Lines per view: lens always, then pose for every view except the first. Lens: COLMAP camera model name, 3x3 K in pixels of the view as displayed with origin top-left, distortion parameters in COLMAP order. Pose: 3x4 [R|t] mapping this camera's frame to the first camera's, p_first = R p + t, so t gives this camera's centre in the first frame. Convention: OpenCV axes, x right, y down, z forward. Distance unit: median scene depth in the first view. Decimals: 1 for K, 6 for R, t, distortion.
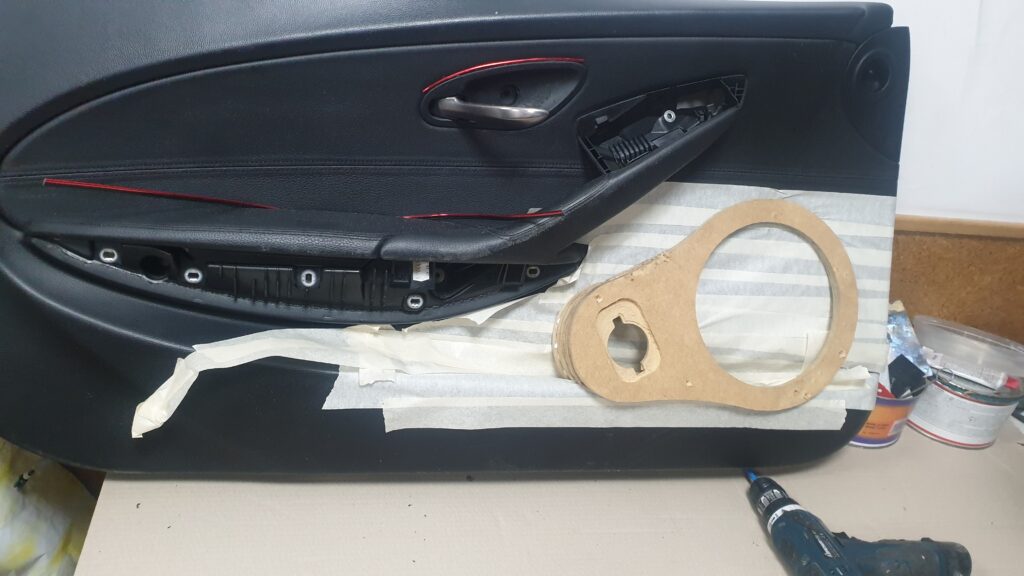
lens RADIAL K [[810.1, 0, 490.6], [0, 810.1, 286.7], [0, 0, 1]] dist [0.110719, -0.233744]
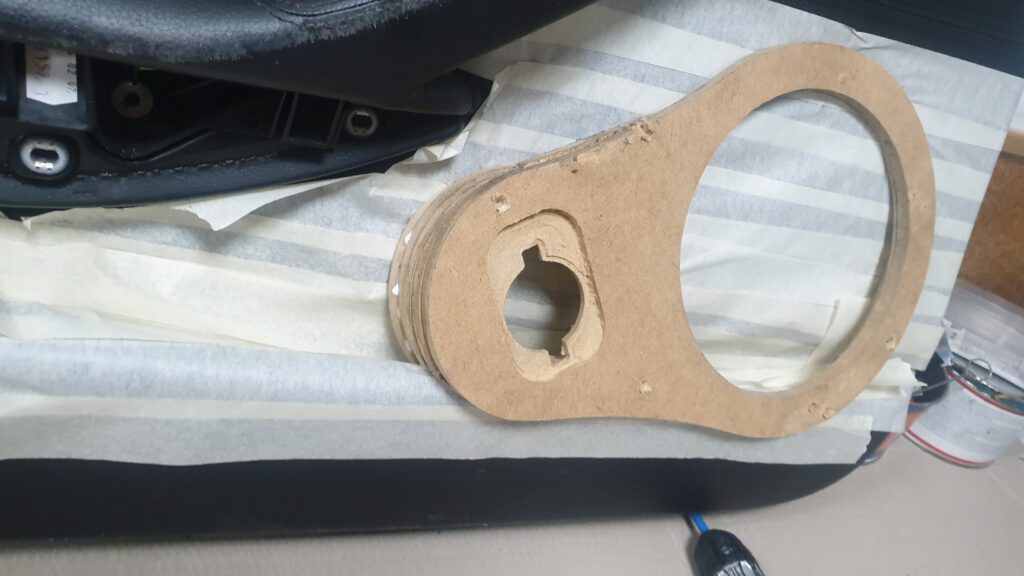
lens RADIAL K [[810.1, 0, 490.6], [0, 810.1, 286.7], [0, 0, 1]] dist [0.110719, -0.233744]
pose [[0.976244, 0.102899, 0.190683, 0.043981], [-0.133601, 0.978702, 0.155860, -0.009261], [-0.170584, -0.177633, 0.969199, 0.529468]]
